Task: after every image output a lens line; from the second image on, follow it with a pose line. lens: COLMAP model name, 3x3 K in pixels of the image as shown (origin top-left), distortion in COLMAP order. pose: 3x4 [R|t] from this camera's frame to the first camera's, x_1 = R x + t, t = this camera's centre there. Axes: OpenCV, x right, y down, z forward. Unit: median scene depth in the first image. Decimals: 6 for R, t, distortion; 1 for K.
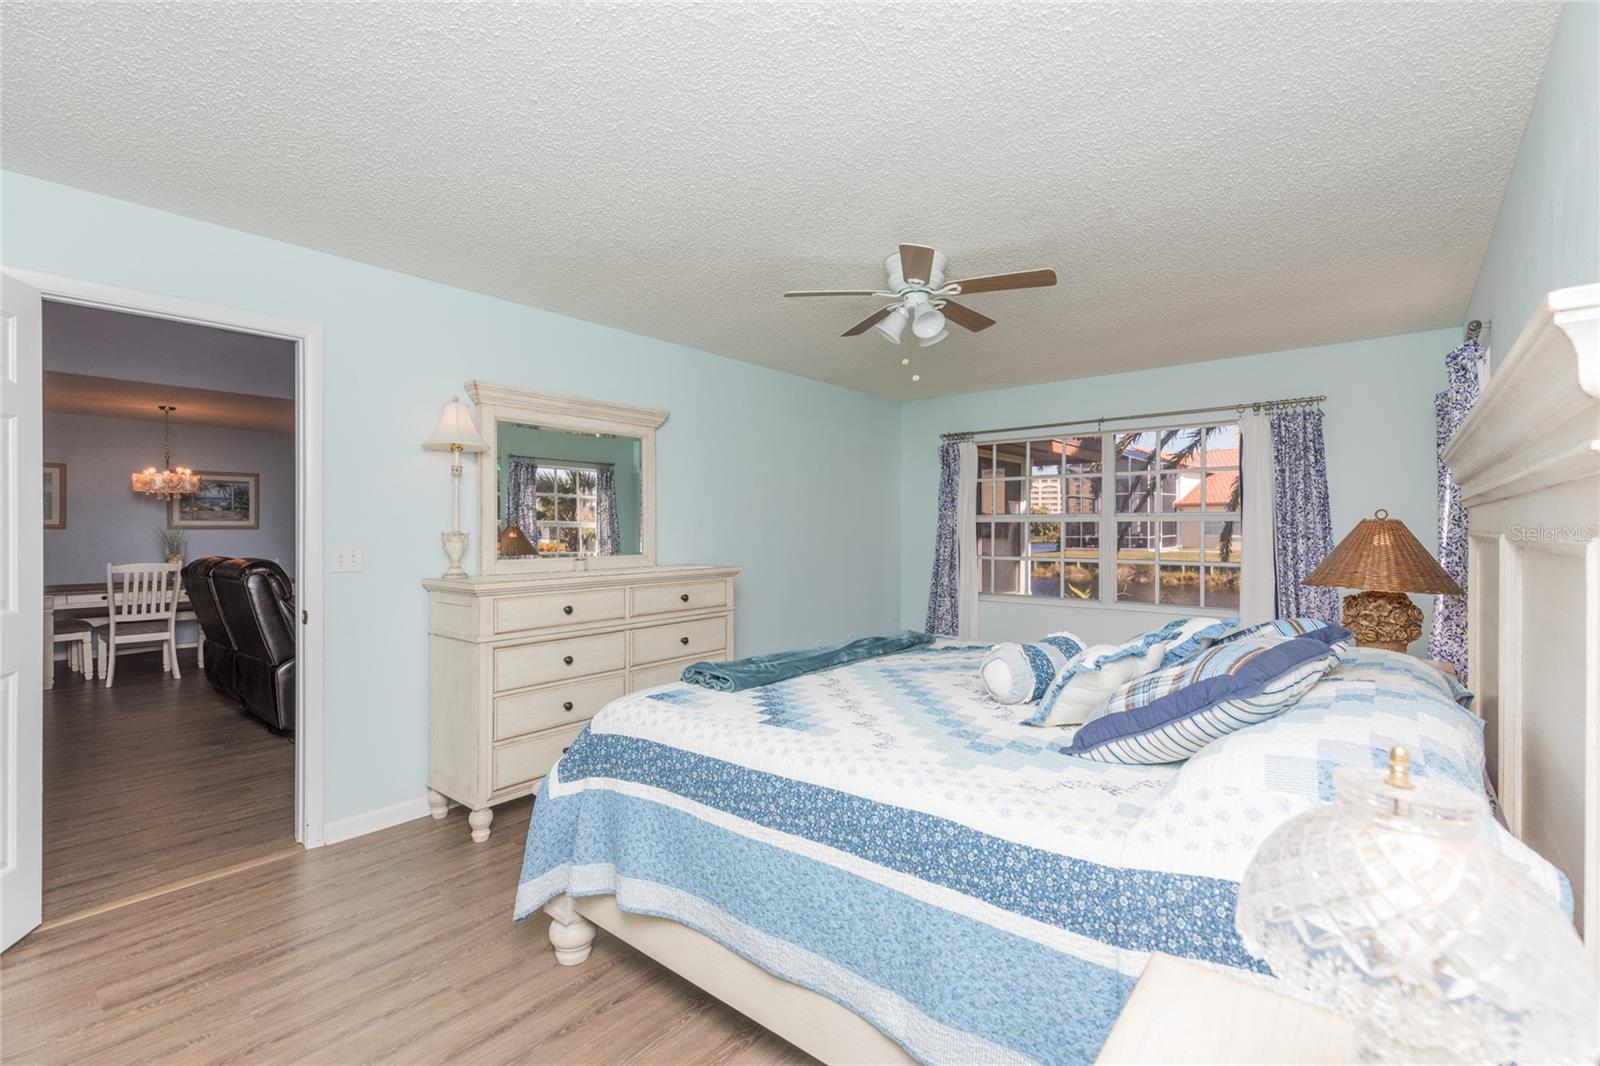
lens RADIAL K [[723.1, 0, 807.0], [0, 723.1, 524.3], [0, 0, 1]] dist [0.002948, 0.000524]
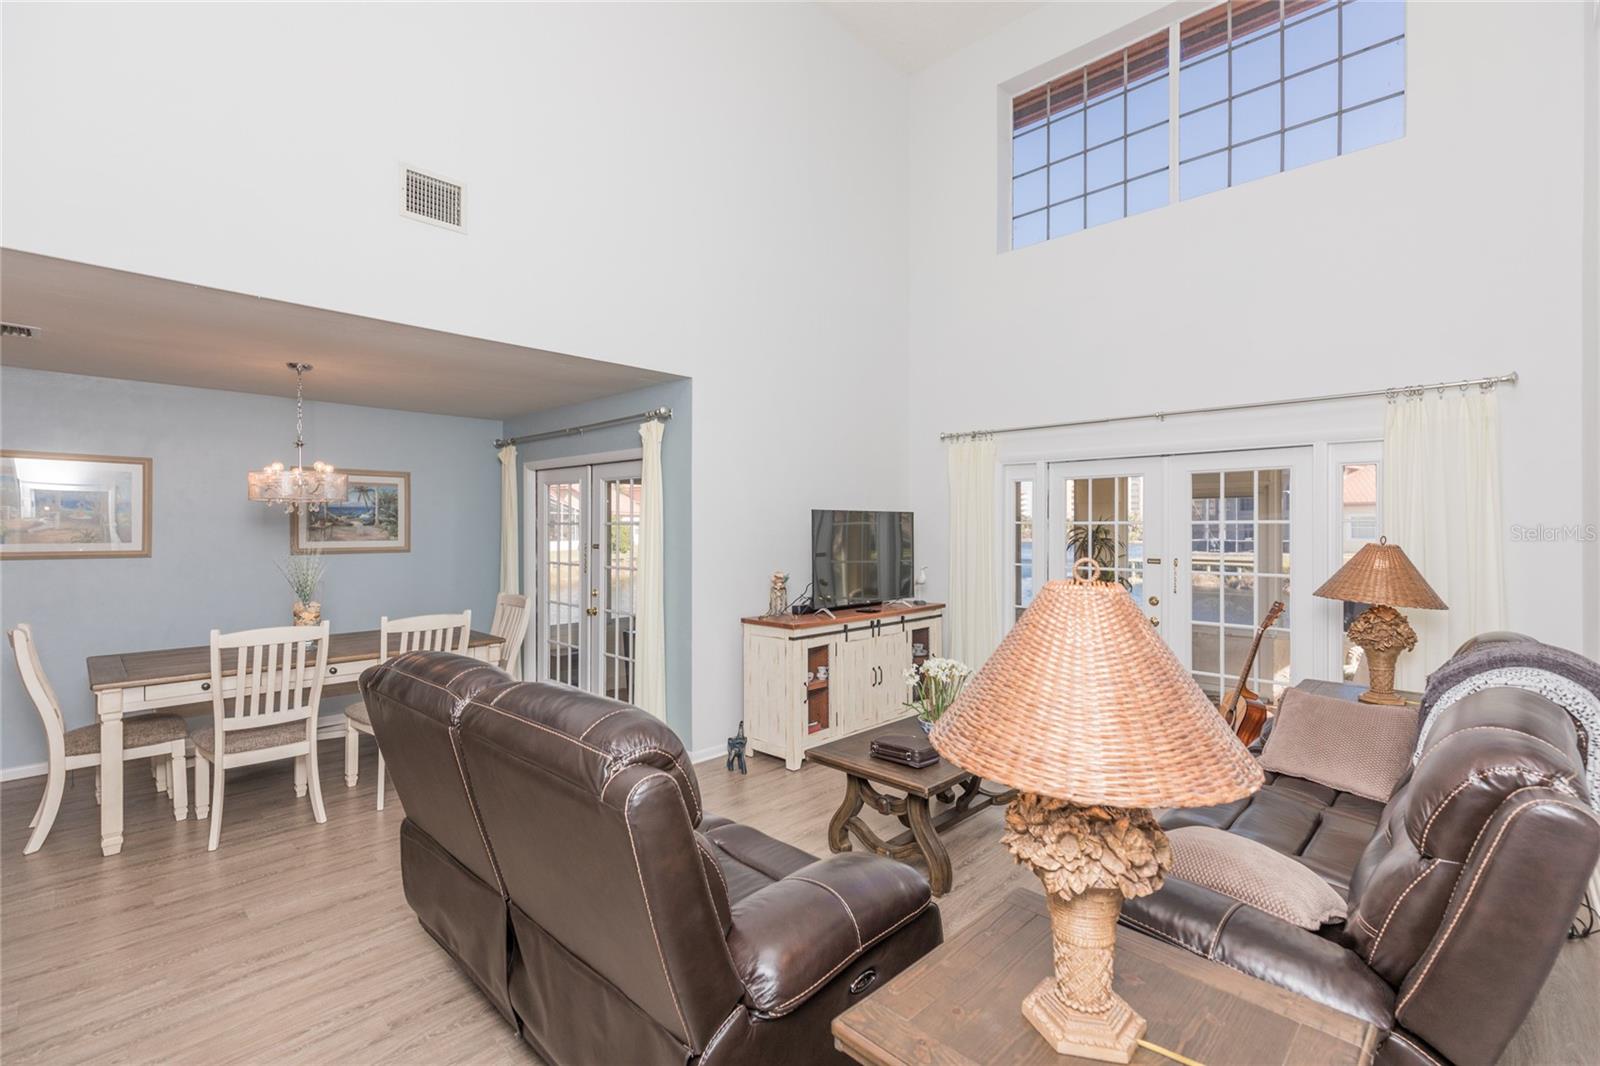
lens RADIAL K [[723.1, 0, 807.0], [0, 723.1, 524.3], [0, 0, 1]] dist [0.002948, 0.000524]
pose [[0.997204, 0.000770, -0.074727, -0.432660], [-0.000648, 0.999998, 0.001656, -0.028590], [0.074728, -0.001603, 0.997203, 0.444467]]
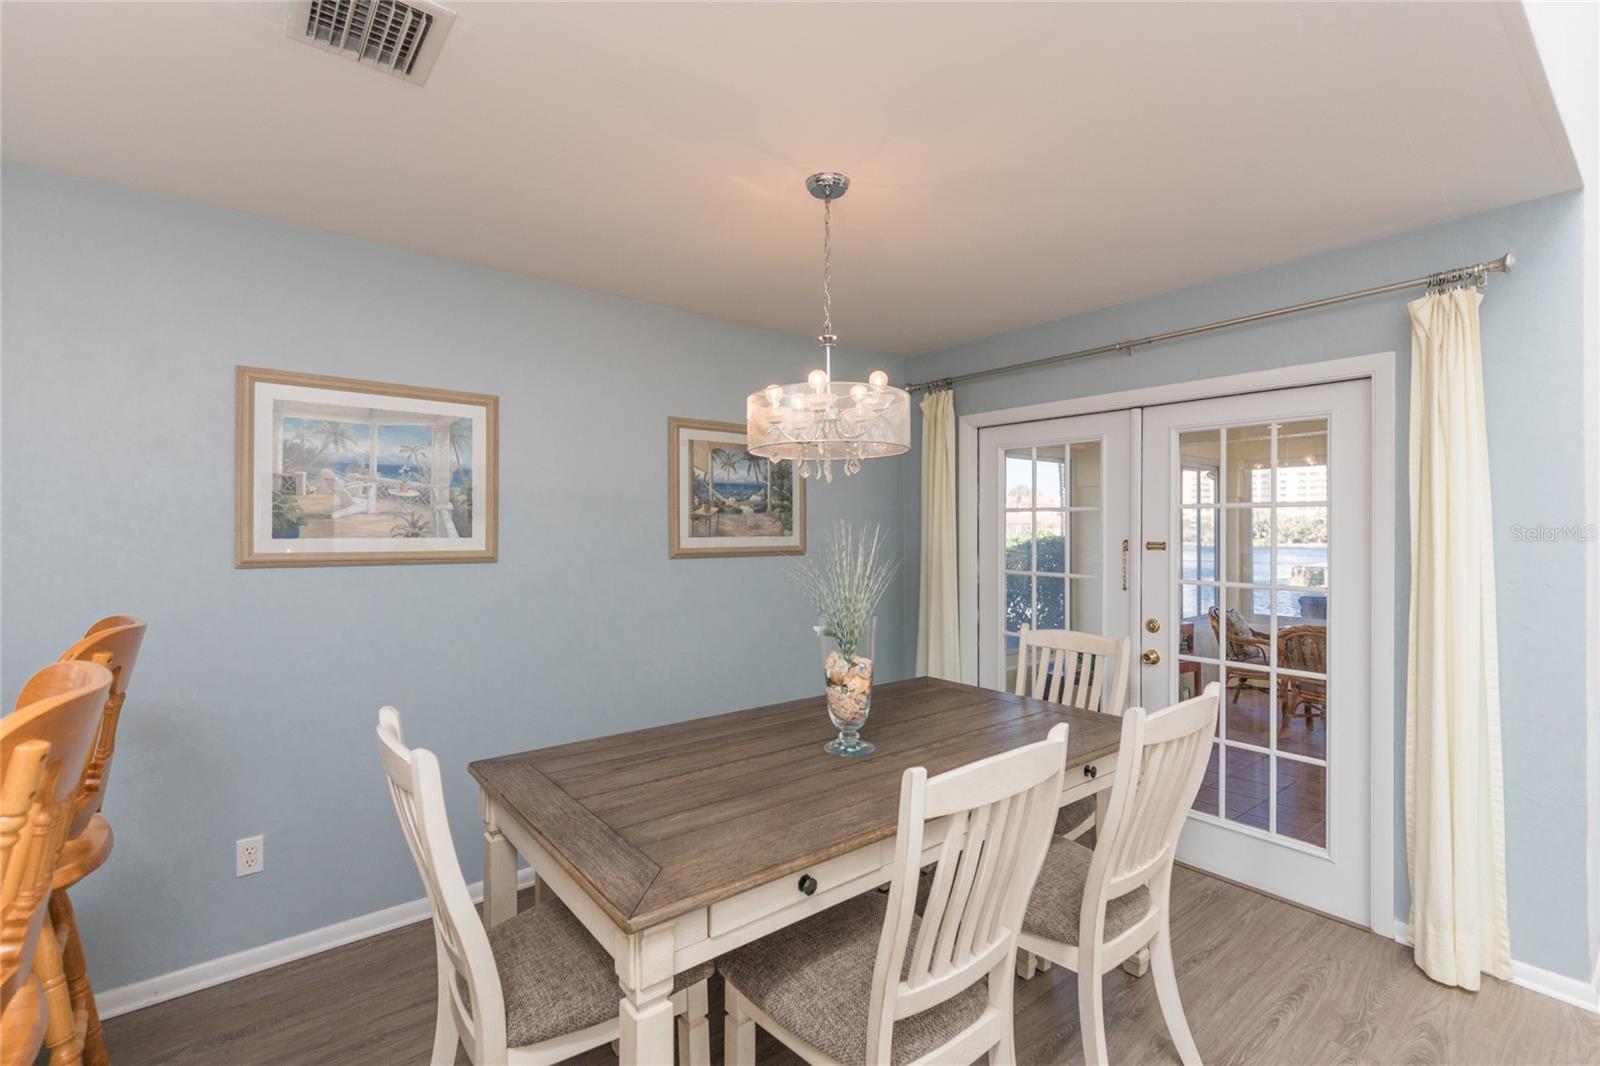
lens RADIAL K [[714.0, 0, 809.3], [0, 714.0, 527.7], [0, 0, 1]] dist [0.002602, 0.000019]
pose [[0.979396, -0.000602, -0.201948, -0.894020], [0.001549, 0.999989, 0.004531, -0.015826], [0.201943, -0.004751, 0.979386, 0.755550]]
